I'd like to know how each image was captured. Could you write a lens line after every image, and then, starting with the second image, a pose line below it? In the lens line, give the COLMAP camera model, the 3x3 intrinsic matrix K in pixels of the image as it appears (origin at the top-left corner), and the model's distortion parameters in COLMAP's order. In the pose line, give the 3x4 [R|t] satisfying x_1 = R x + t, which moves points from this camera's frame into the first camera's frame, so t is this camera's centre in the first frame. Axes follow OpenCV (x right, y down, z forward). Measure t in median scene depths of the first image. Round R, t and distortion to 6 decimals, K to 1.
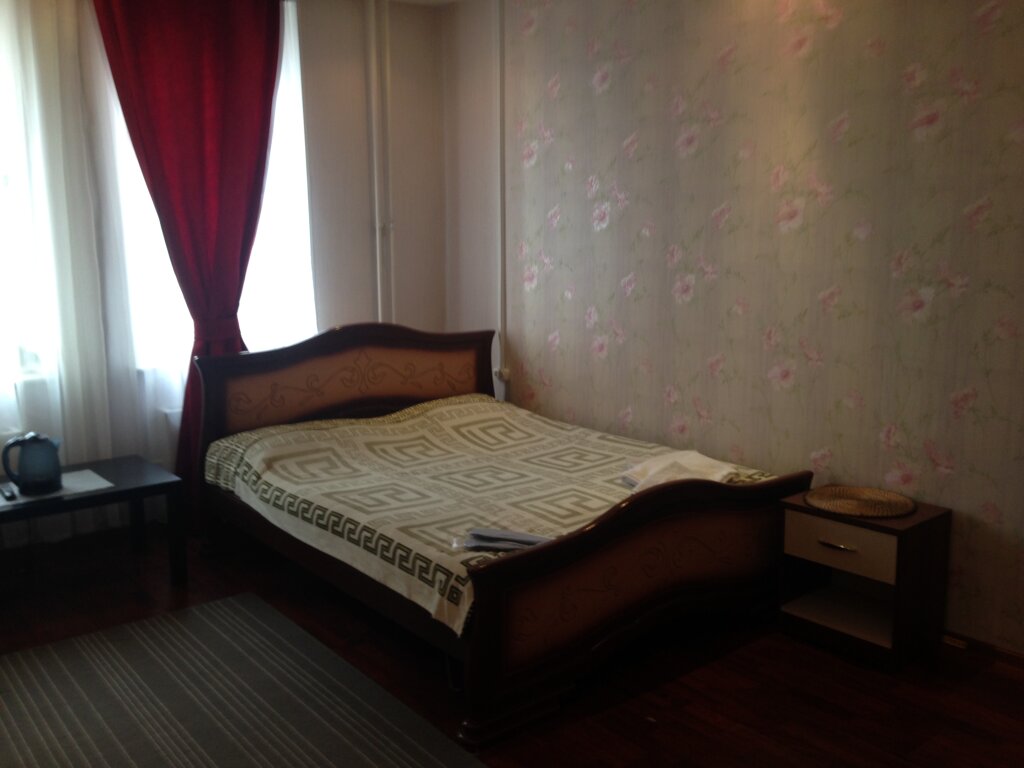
lens RADIAL K [[980.3, 0, 512.0], [0, 980.3, 384.0], [0, 0, 1]] dist [0.101530, -0.081538]
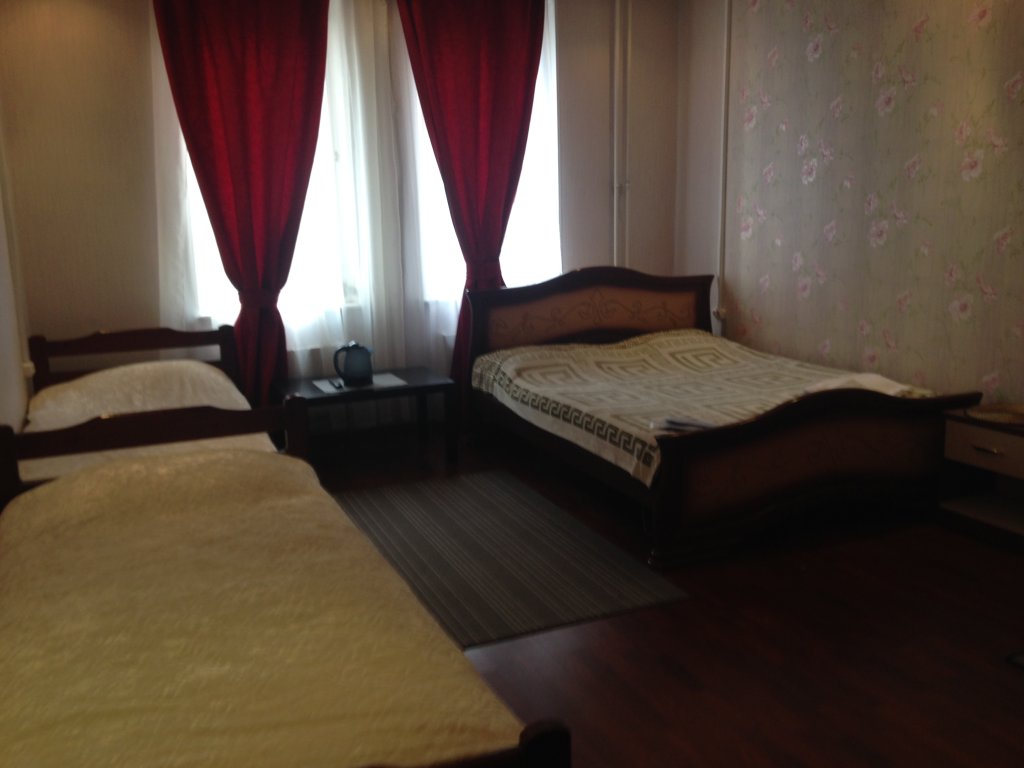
lens RADIAL K [[980.3, 0, 512.0], [0, 980.3, 384.0], [0, 0, 1]] dist [0.101530, -0.081538]
pose [[0.965730, 0.035933, -0.257049, 0.069883], [-0.027585, 0.998971, 0.036012, 0.047876], [0.258078, -0.027688, 0.965727, -0.223297]]
